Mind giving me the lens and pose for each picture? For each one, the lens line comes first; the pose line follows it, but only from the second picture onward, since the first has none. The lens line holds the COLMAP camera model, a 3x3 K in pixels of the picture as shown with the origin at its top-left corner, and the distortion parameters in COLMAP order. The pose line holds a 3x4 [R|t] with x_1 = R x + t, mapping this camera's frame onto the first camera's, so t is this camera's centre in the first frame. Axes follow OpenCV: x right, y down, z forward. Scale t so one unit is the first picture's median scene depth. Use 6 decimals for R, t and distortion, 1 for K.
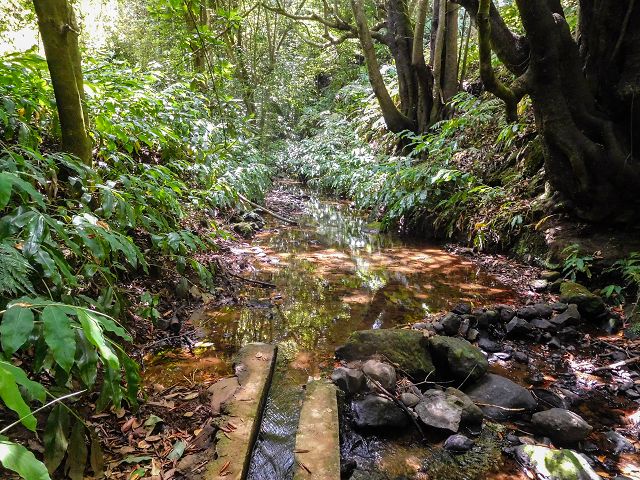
lens RADIAL K [[465.7, 0, 320.0], [0, 465.7, 240.0], [0, 0, 1]] dist [0.041653, 0.000412]
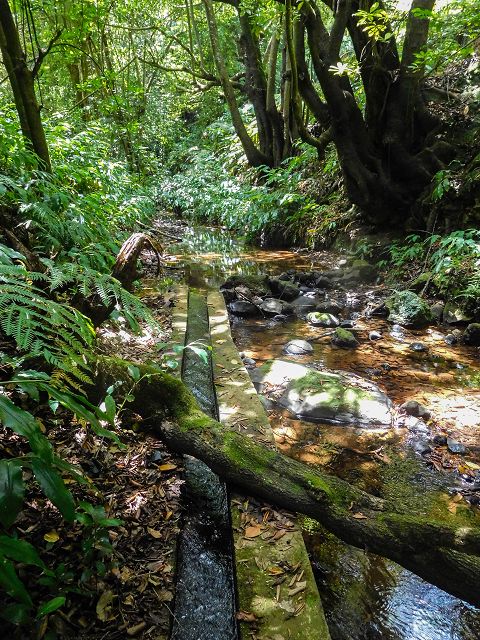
lens RADIAL K [[475.8, 0, 240.0], [0, 475.8, 320.0], [0, 0, 1]] dist [-0.002022, -0.000547]
pose [[0.993828, -0.051222, 0.098398, -0.021464], [0.042666, 0.995279, 0.087176, 0.053020], [-0.102399, -0.082440, 0.991321, -0.240025]]
